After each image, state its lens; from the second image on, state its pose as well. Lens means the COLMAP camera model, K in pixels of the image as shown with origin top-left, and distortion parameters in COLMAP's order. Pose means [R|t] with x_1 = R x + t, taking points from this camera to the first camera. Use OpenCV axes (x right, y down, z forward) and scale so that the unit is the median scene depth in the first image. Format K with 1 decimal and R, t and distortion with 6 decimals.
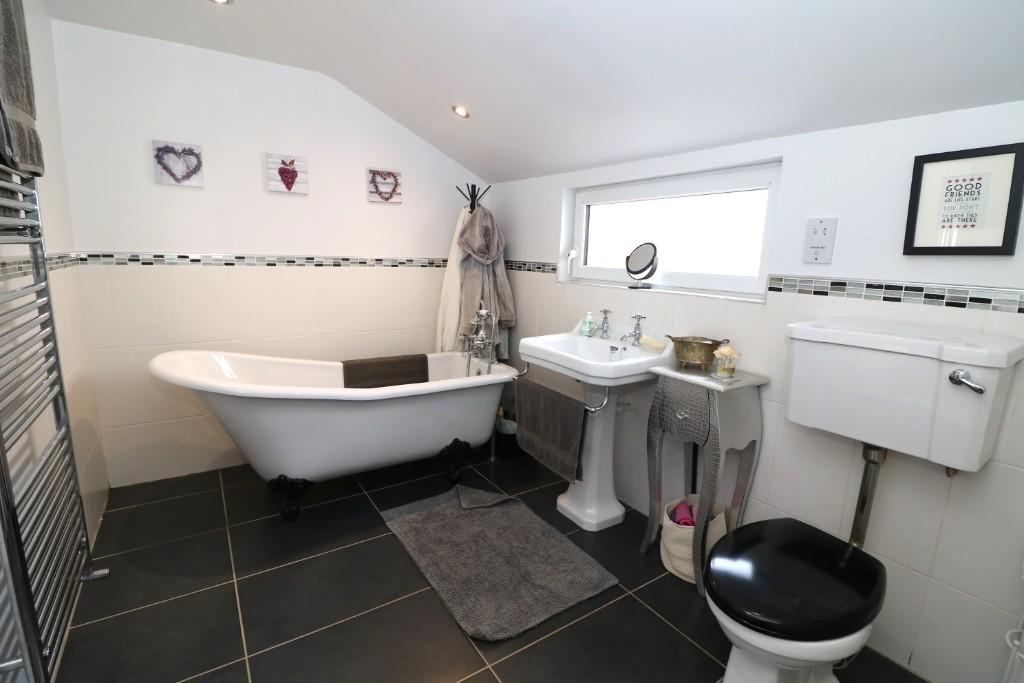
lens RADIAL K [[474.1, 0, 506.7], [0, 474.1, 341.7], [0, 0, 1]] dist [-0.017341, -0.003276]
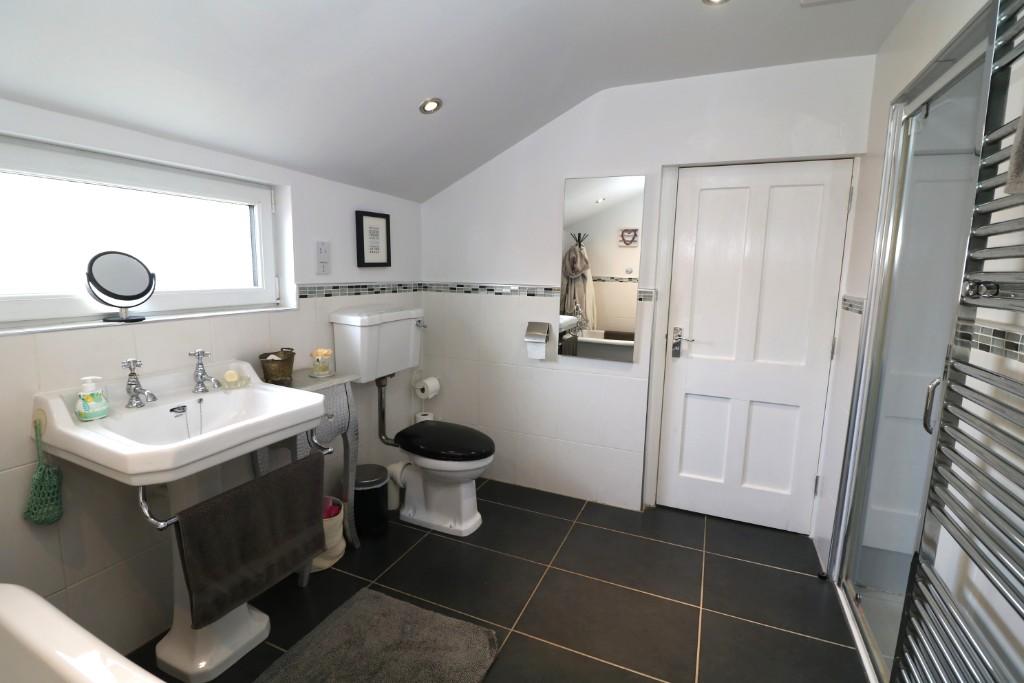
lens RADIAL K [[474.1, 0, 507.2], [0, 474.1, 340.6], [0, 0, 1]] dist [-0.017341, -0.003276]
pose [[-0.536897, -0.161724, 0.828002, -0.810181], [0.126361, 0.954967, 0.268458, -0.286684], [-0.834131, 0.248762, -0.492284, 1.292877]]
